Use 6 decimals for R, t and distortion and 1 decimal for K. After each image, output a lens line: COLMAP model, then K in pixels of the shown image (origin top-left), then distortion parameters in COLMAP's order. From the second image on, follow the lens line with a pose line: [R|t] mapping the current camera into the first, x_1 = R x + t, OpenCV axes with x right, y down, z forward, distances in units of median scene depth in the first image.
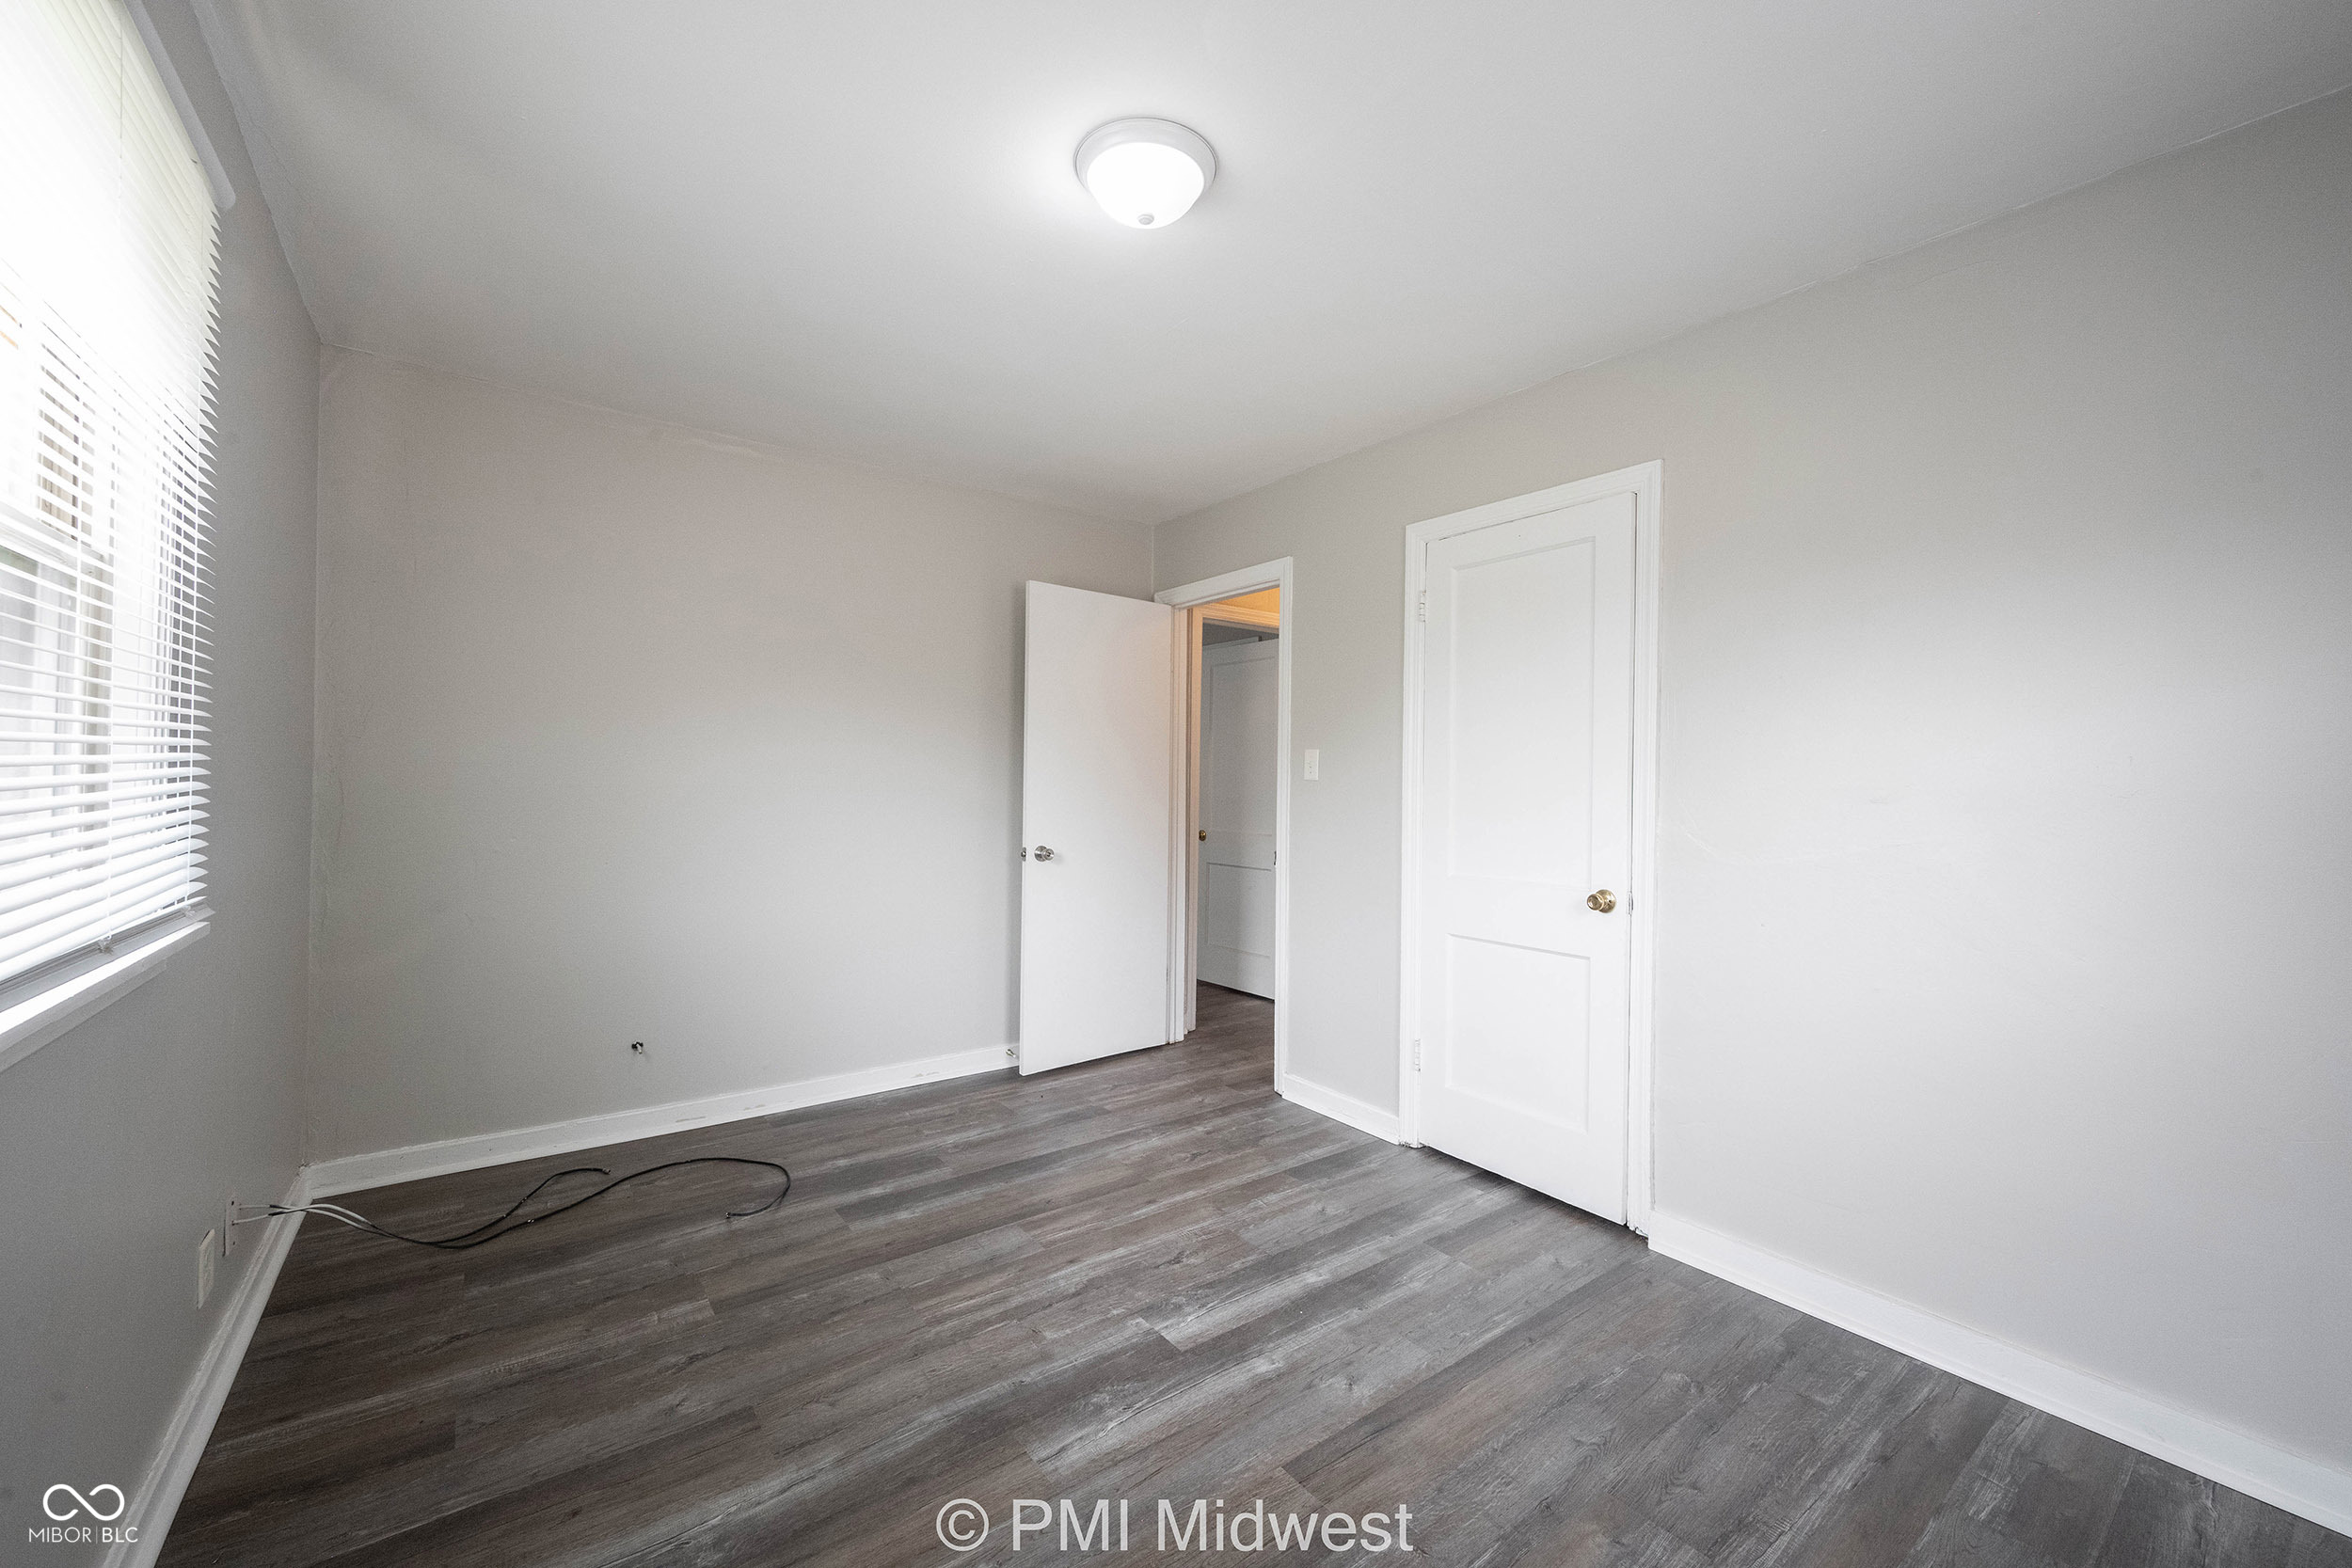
lens RADIAL K [[925.0, 0, 1173.3], [0, 925.0, 786.7], [0, 0, 1]] dist [0.000256, -0.000017]
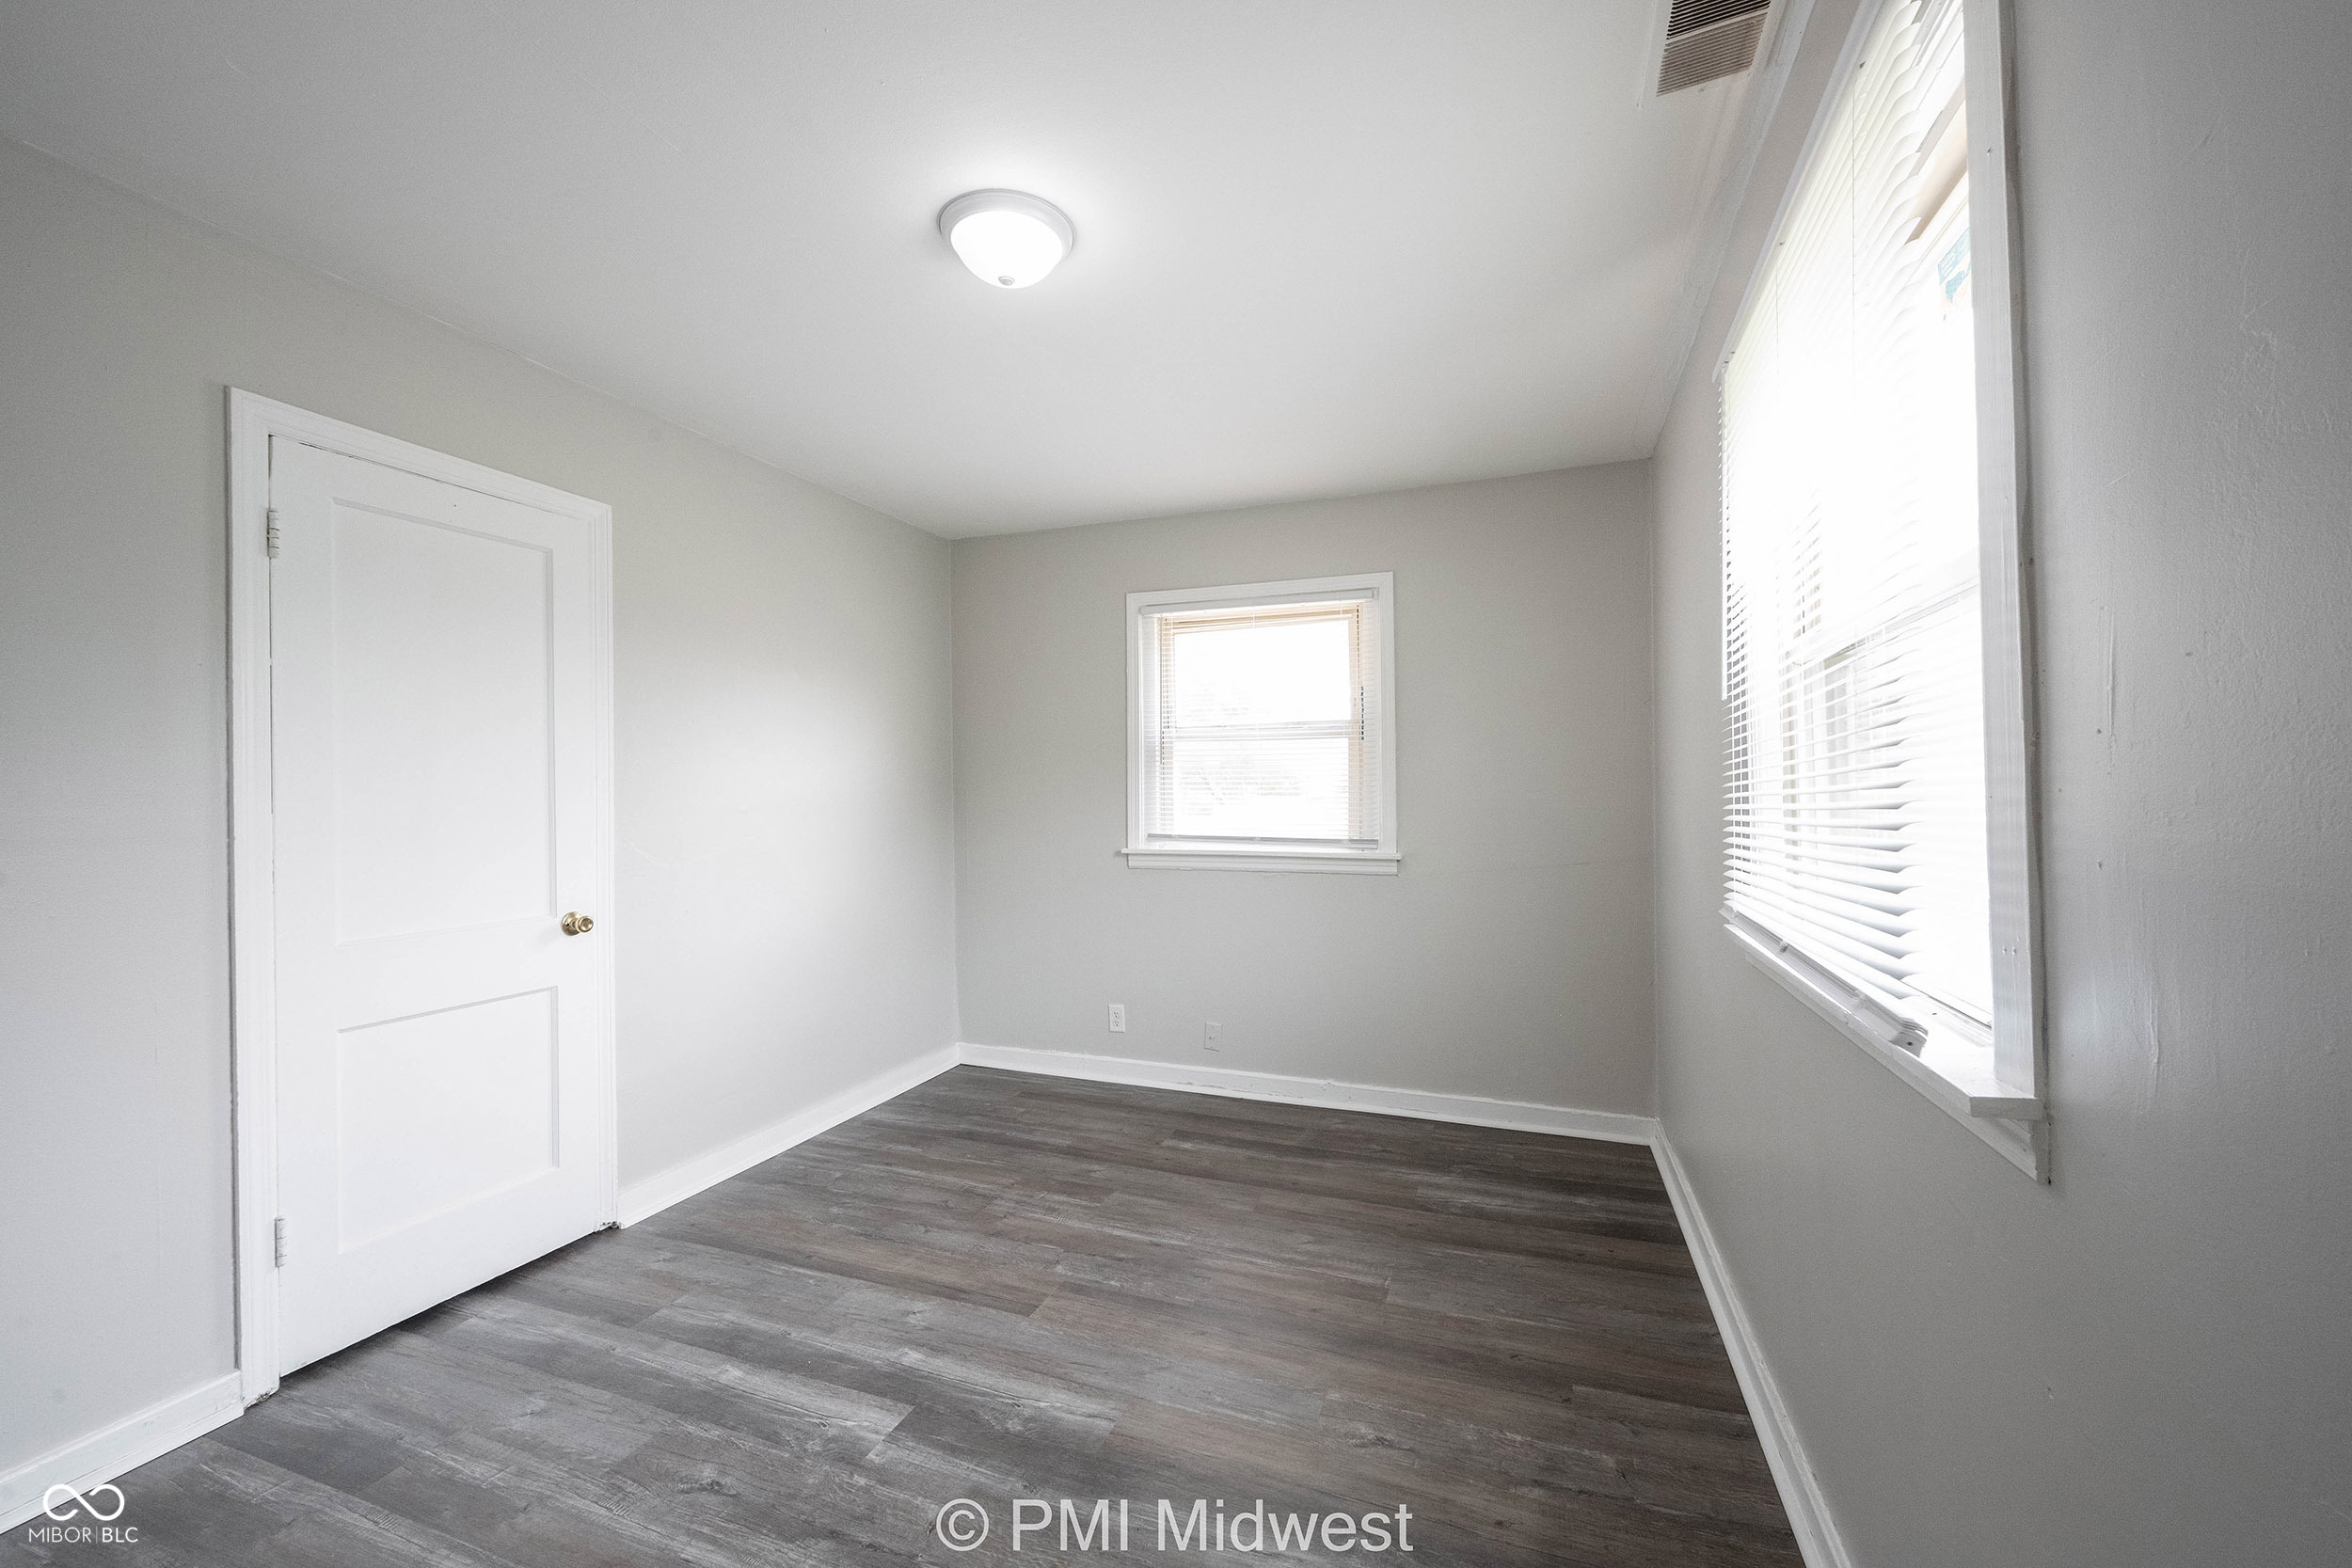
lens RADIAL K [[925.0, 0, 1173.3], [0, 925.0, 786.7], [0, 0, 1]] dist [0.000256, -0.000017]
pose [[-0.539873, -0.004930, 0.841732, -0.797023], [0.005458, 0.999941, 0.009357, -0.033980], [-0.841729, 0.009646, -0.539815, 1.090769]]
